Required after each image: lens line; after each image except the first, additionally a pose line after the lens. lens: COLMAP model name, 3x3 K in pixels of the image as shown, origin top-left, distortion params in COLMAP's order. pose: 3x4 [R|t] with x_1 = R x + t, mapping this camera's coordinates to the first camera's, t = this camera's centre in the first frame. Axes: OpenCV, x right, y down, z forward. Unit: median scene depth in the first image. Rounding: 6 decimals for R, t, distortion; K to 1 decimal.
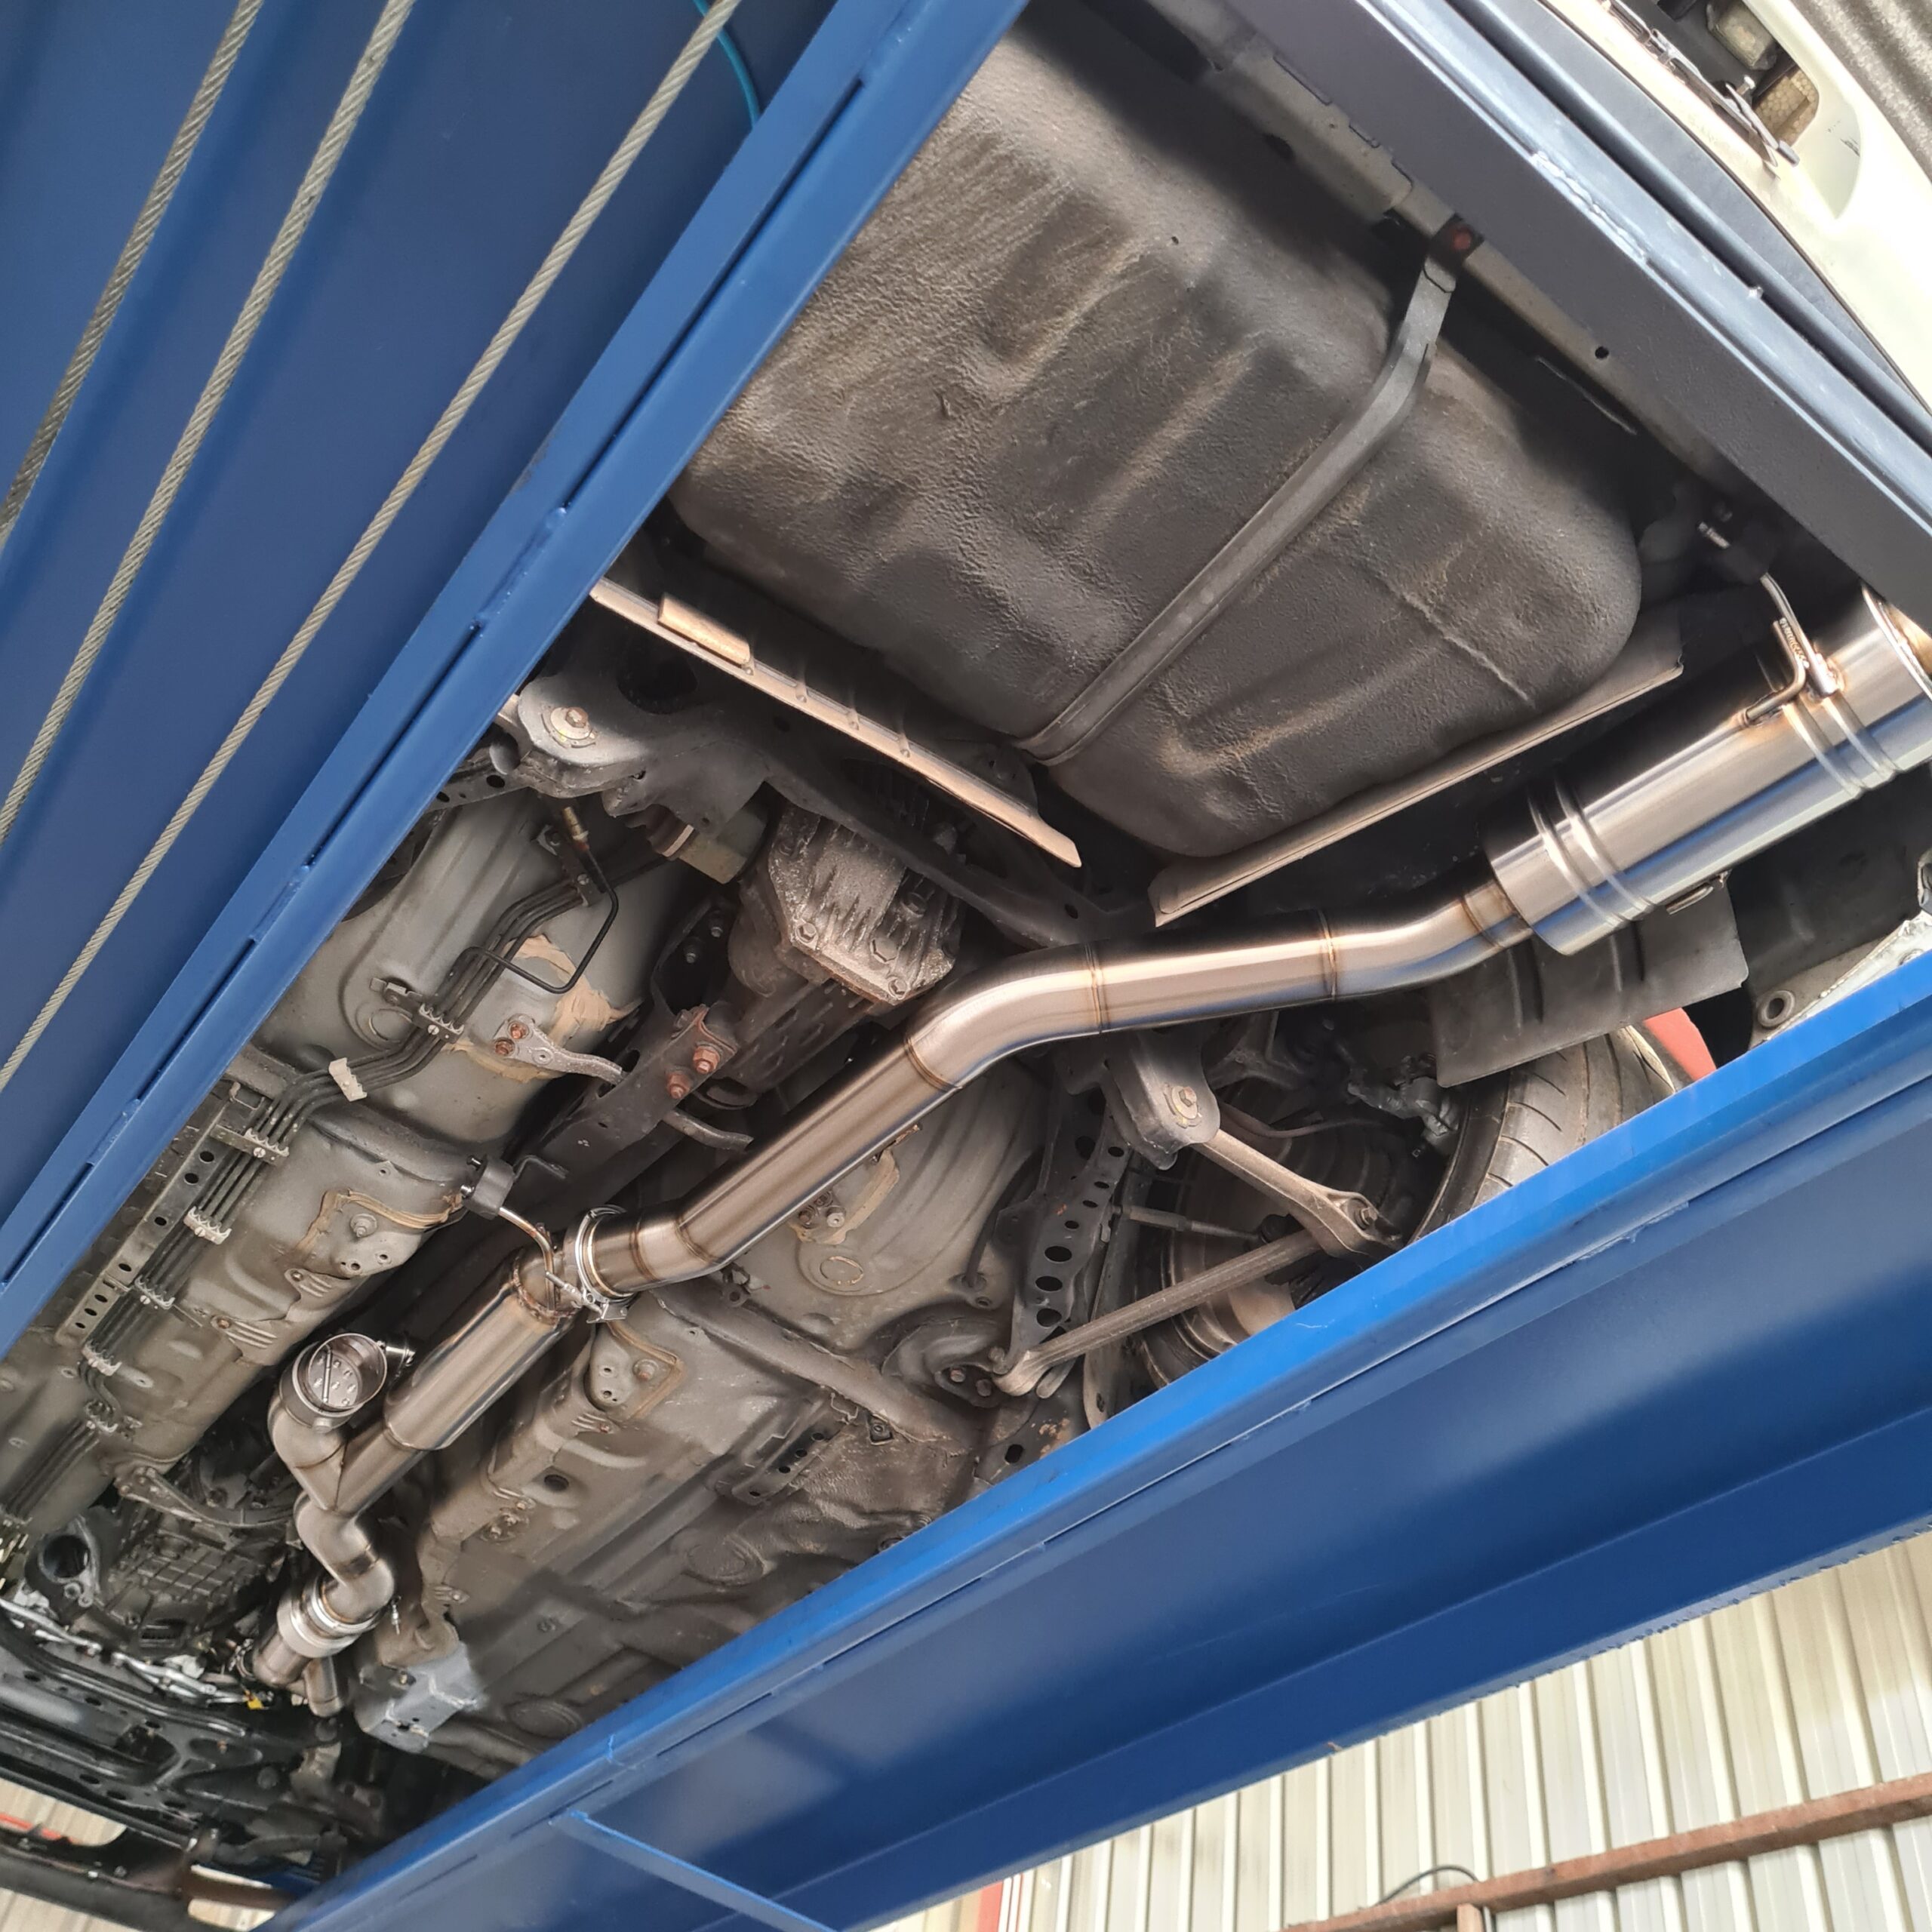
lens RADIAL K [[1946.6, 0, 962.8], [0, 1946.6, 903.7], [0, 0, 1]] dist [0.014756, 0.006117]
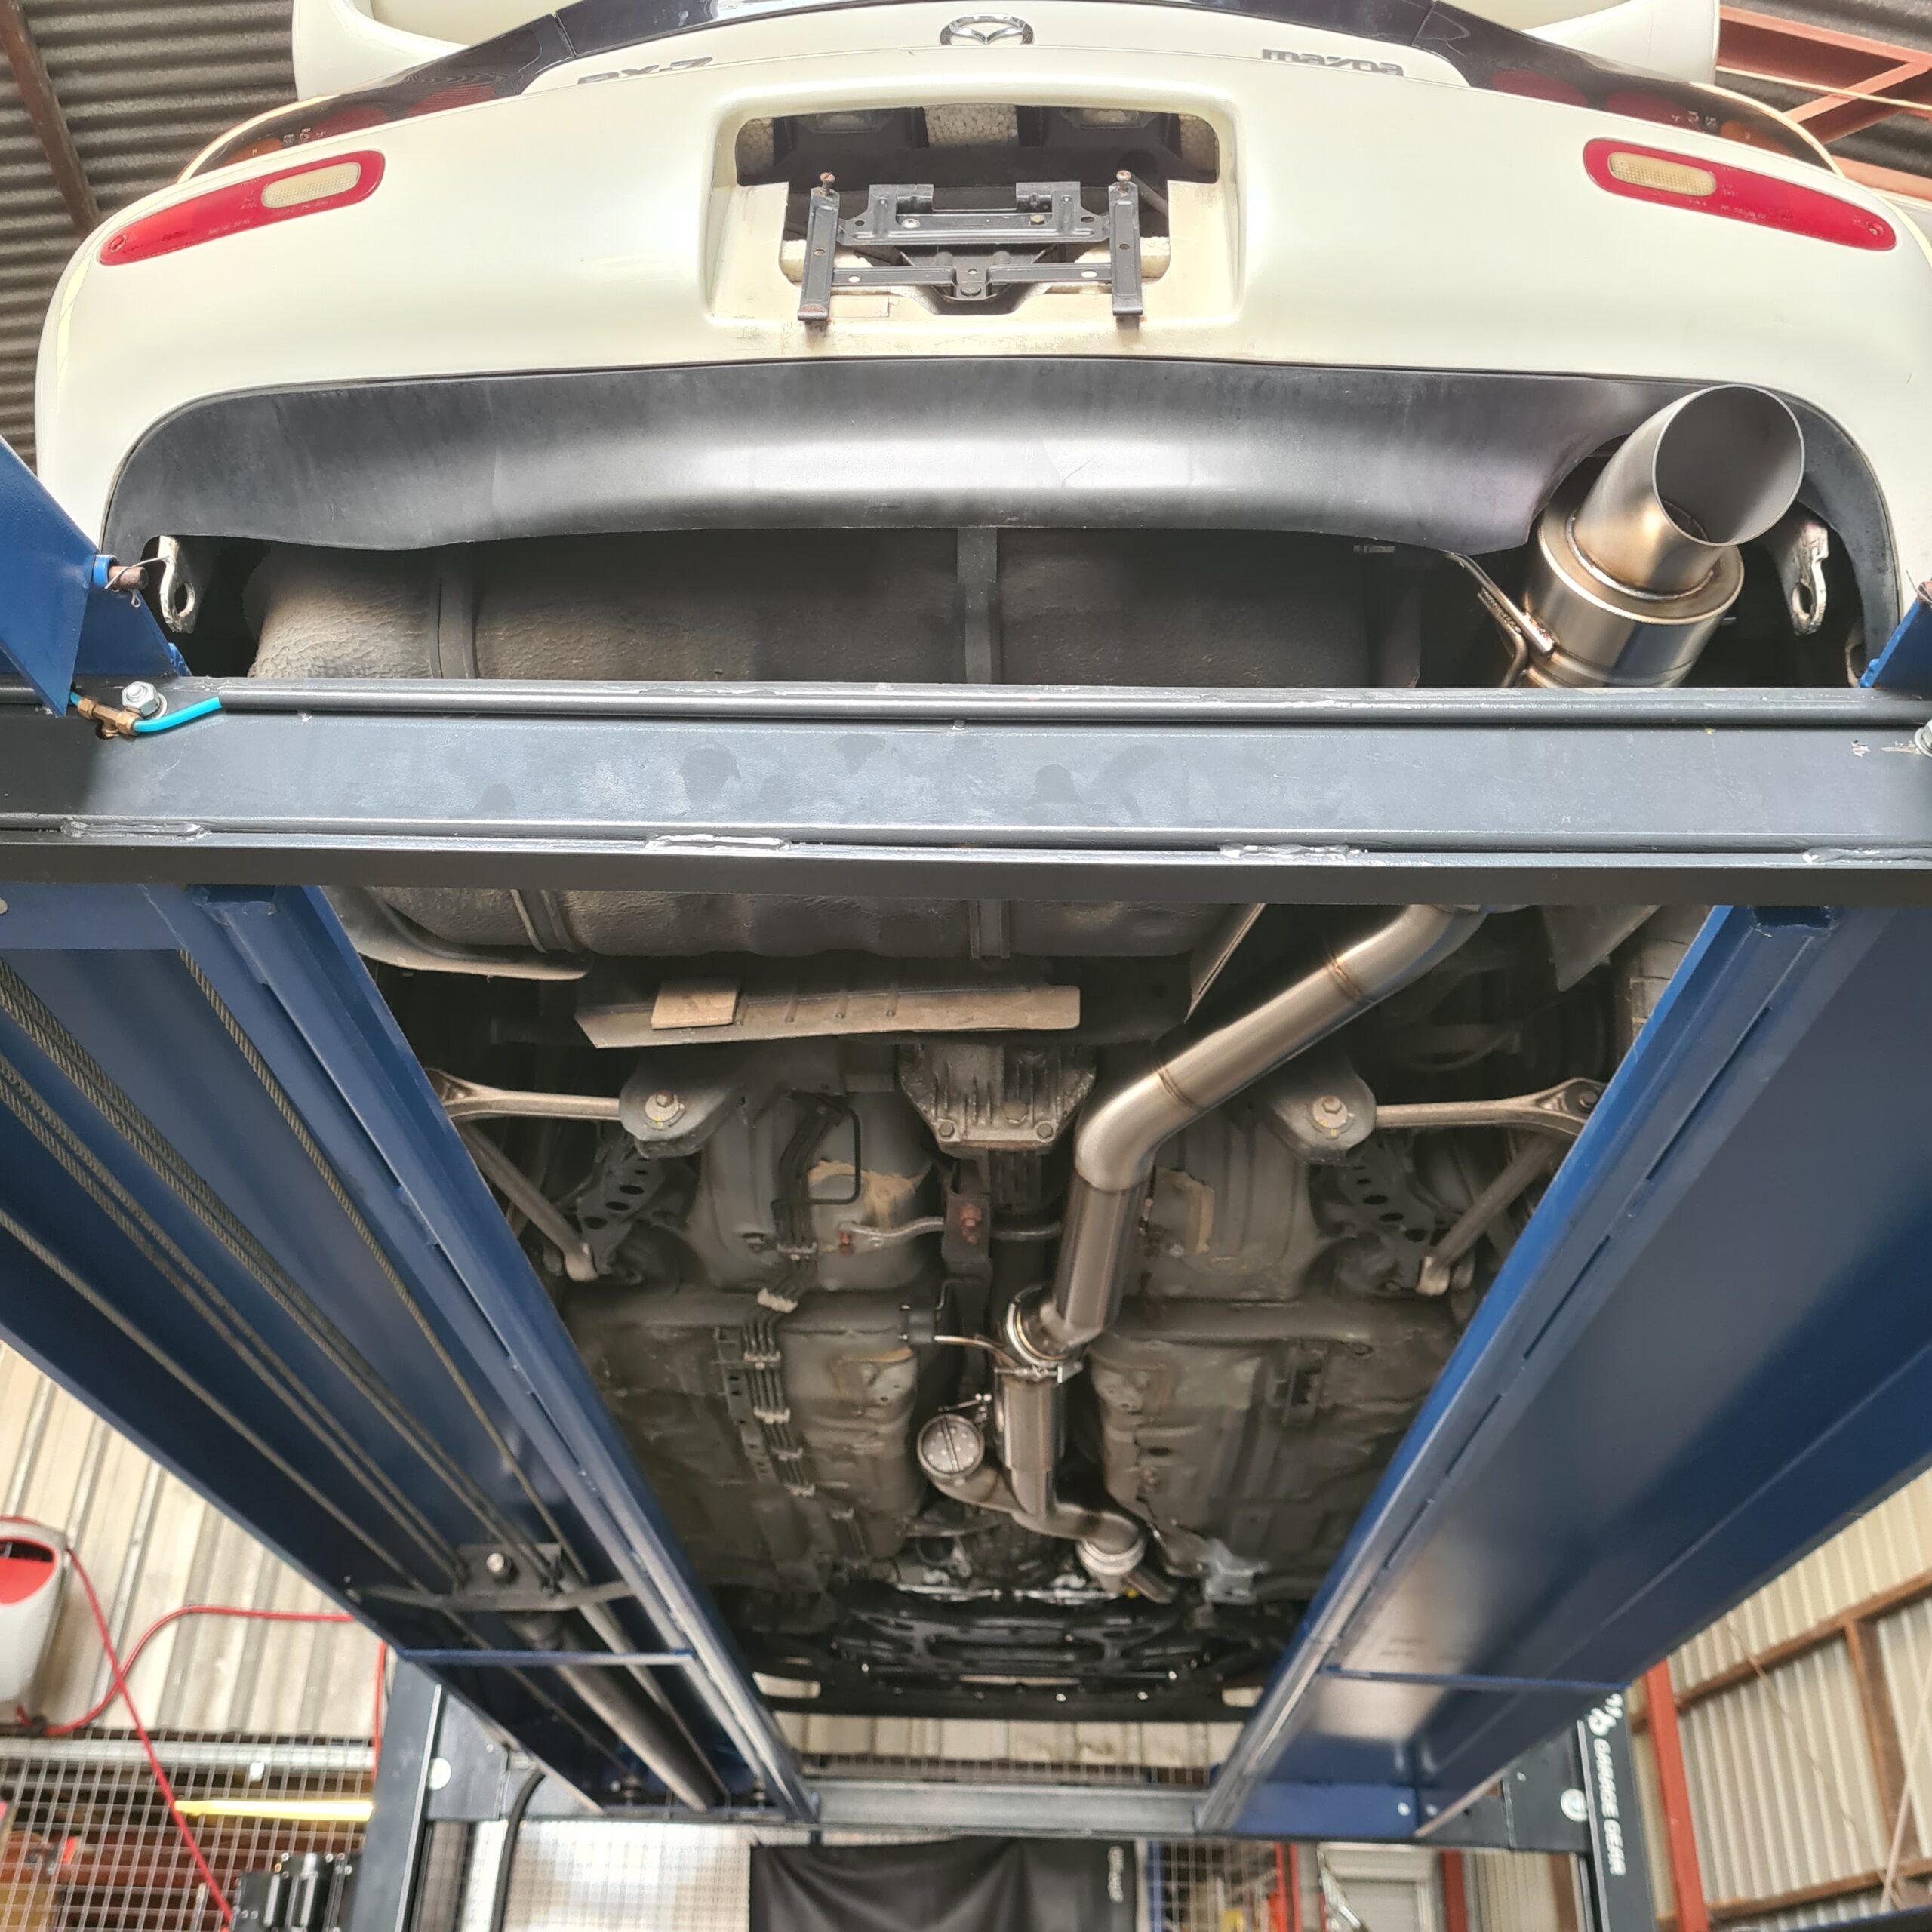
lens RADIAL K [[1946.6, 0, 962.8], [0, 1946.6, 903.7], [0, 0, 1]] dist [0.014756, 0.006117]
pose [[0.785412, -0.421225, -0.453539, 0.410323], [0.505861, 0.859067, 0.078162, -0.150603], [0.356696, -0.290817, 0.887802, 0.026002]]
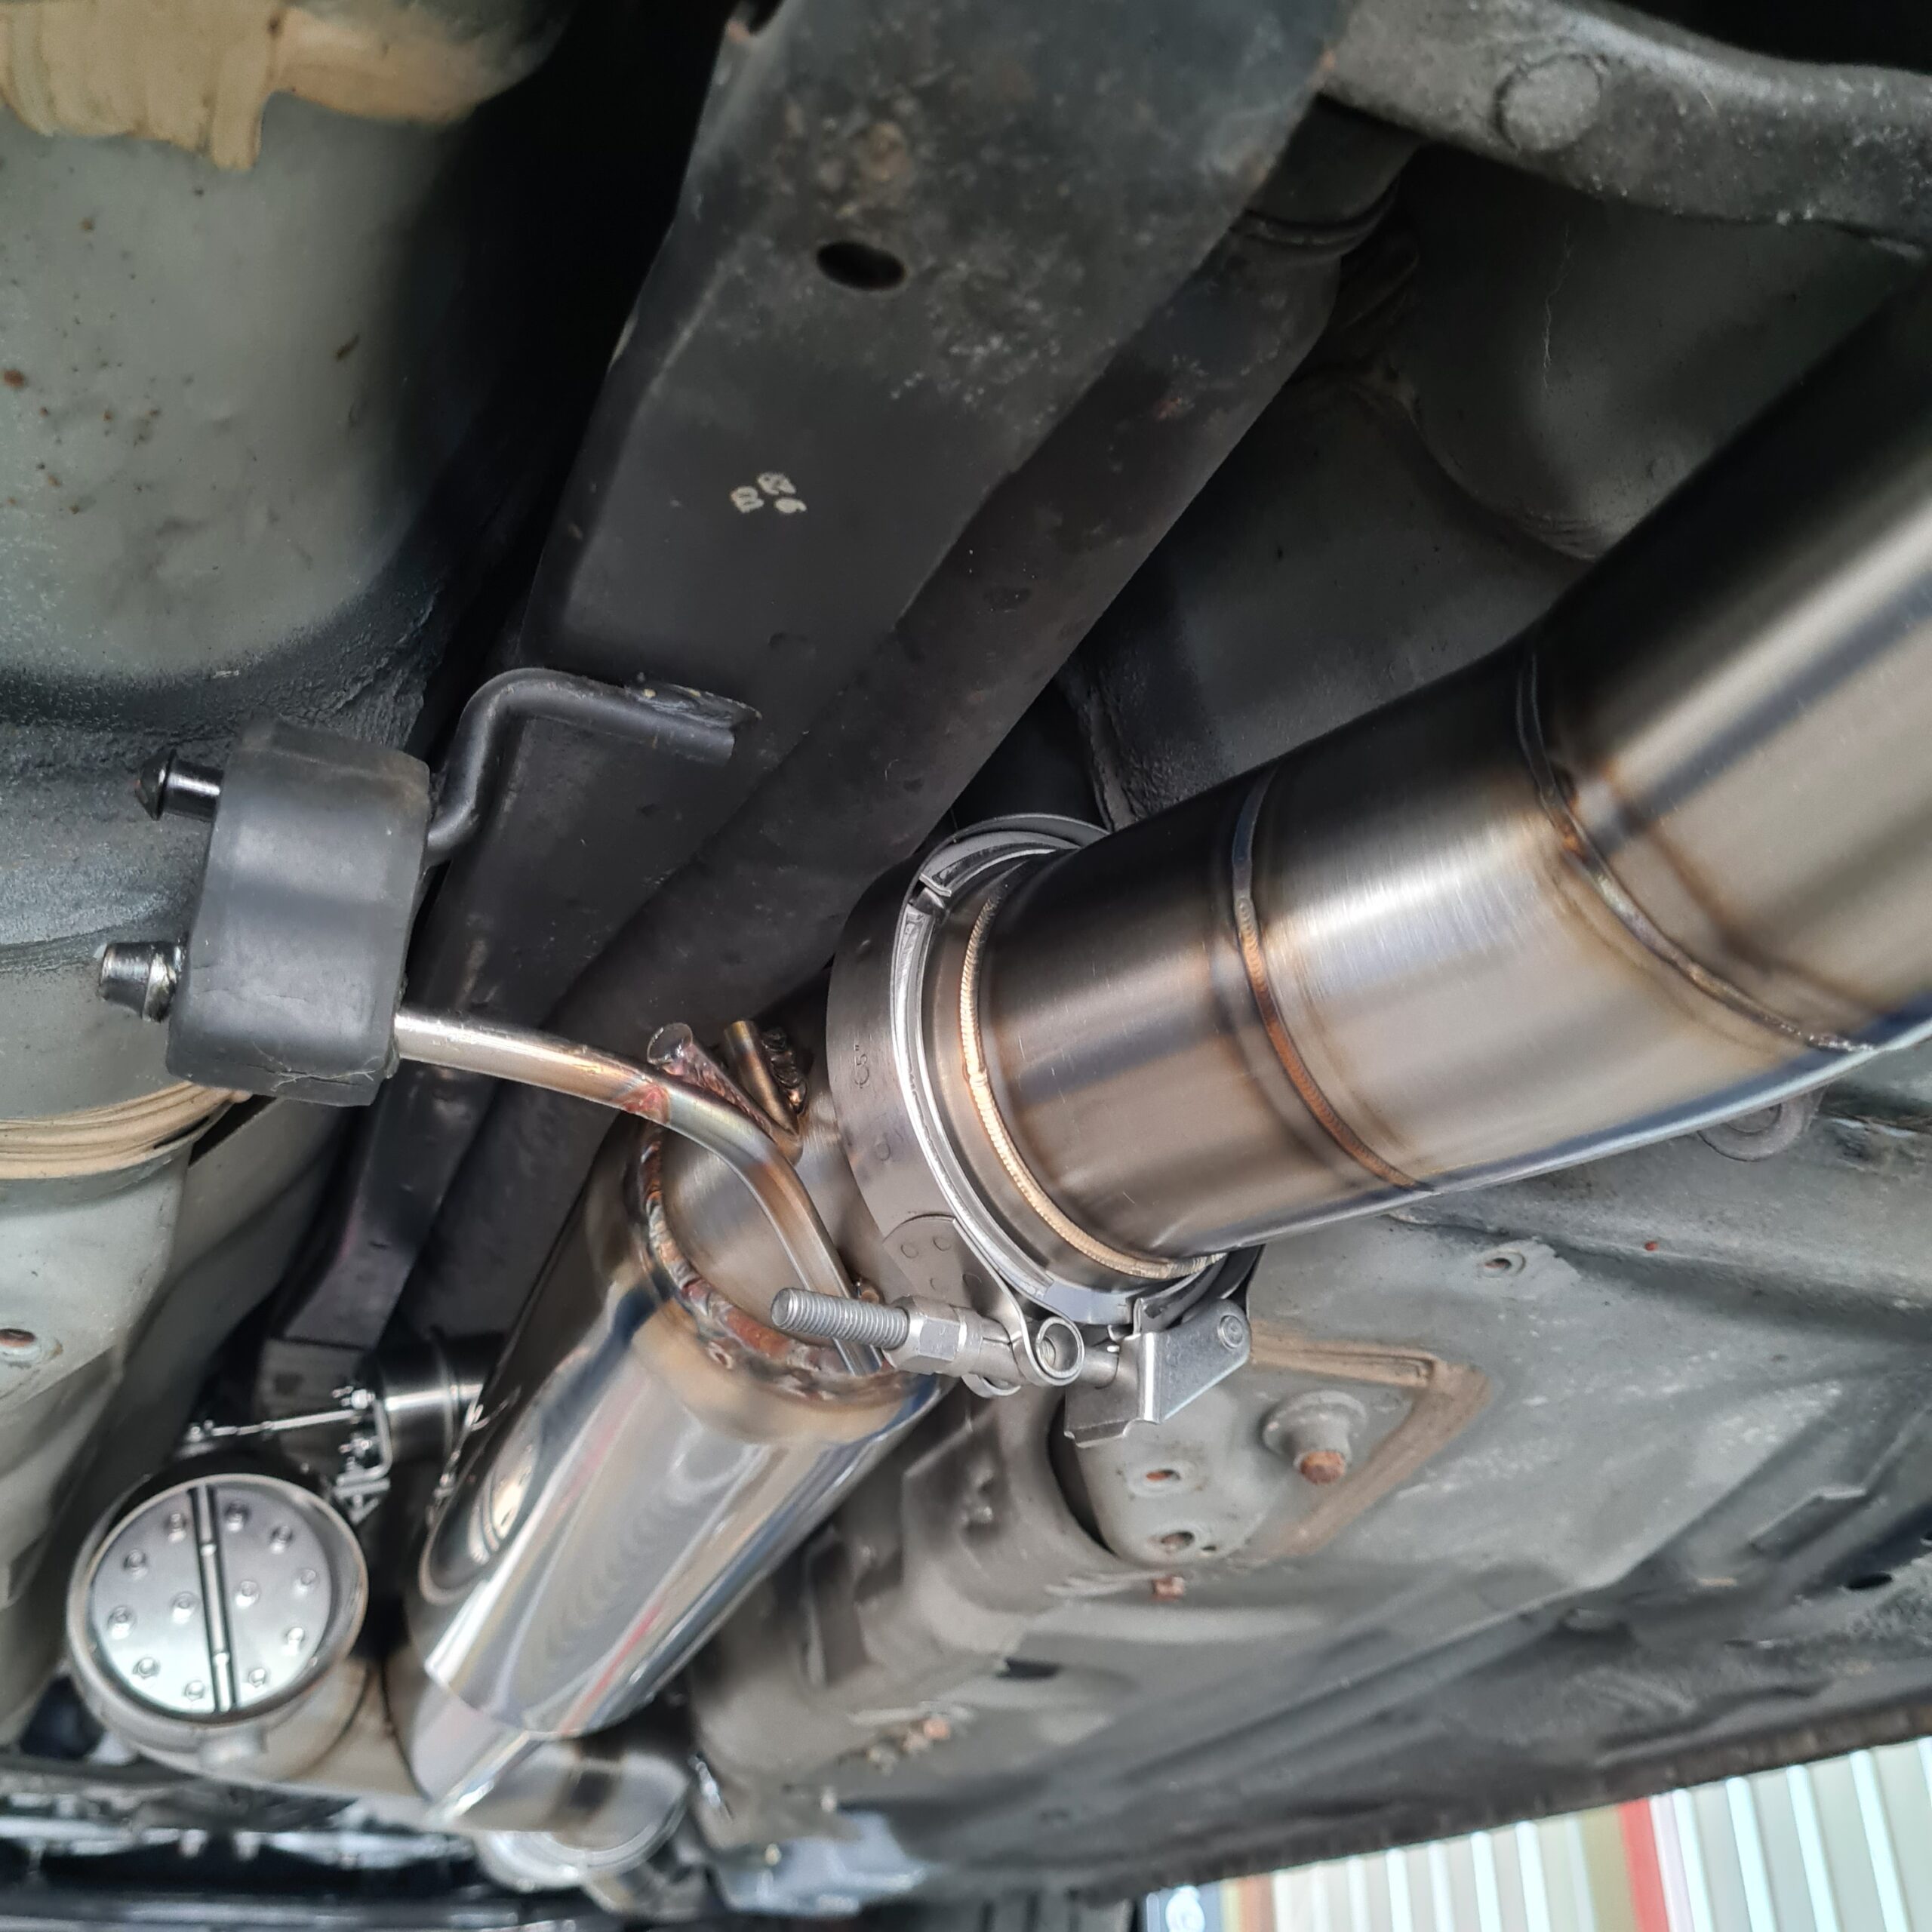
lens RADIAL K [[1946.6, 0, 962.8], [0, 1946.6, 903.7], [0, 0, 1]] dist [0.014756, 0.006117]
pose [[0.959433, -0.247681, -0.134695, -0.161933], [0.273532, 0.933514, 0.231800, 0.118373], [0.068327, -0.259240, 0.963393, 0.818790]]
